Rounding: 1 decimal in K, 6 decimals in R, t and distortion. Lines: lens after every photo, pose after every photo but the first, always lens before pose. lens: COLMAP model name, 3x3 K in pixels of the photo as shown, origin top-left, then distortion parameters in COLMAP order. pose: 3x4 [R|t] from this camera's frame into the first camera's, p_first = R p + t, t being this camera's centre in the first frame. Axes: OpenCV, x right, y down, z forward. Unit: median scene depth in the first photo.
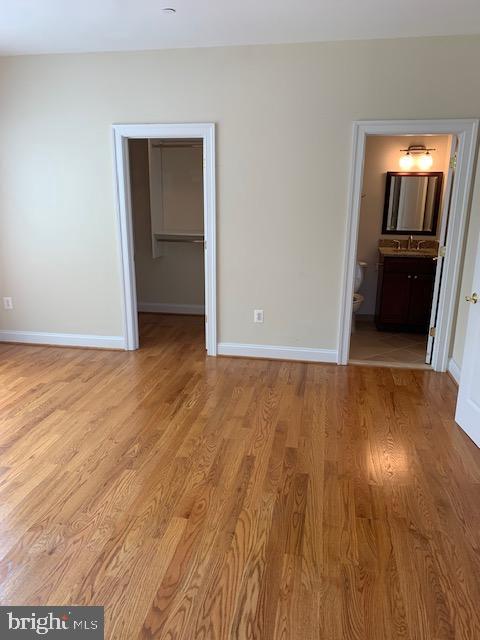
lens RADIAL K [[486.6, 0, 238.2], [0, 486.6, 318.3], [0, 0, 1]] dist [0.026390, -0.041299]
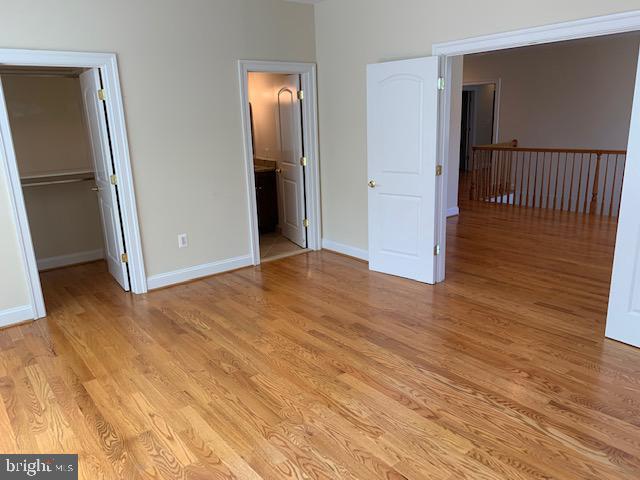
lens RADIAL K [[486.6, 0, 321.4], [0, 486.6, 238.0], [0, 0, 1]] dist [0.026390, -0.041299]
pose [[0.654842, -0.211631, 0.725530, -0.613246], [0.234507, 0.969508, 0.071139, -0.017793], [-0.718463, 0.123558, 0.684503, 0.090797]]
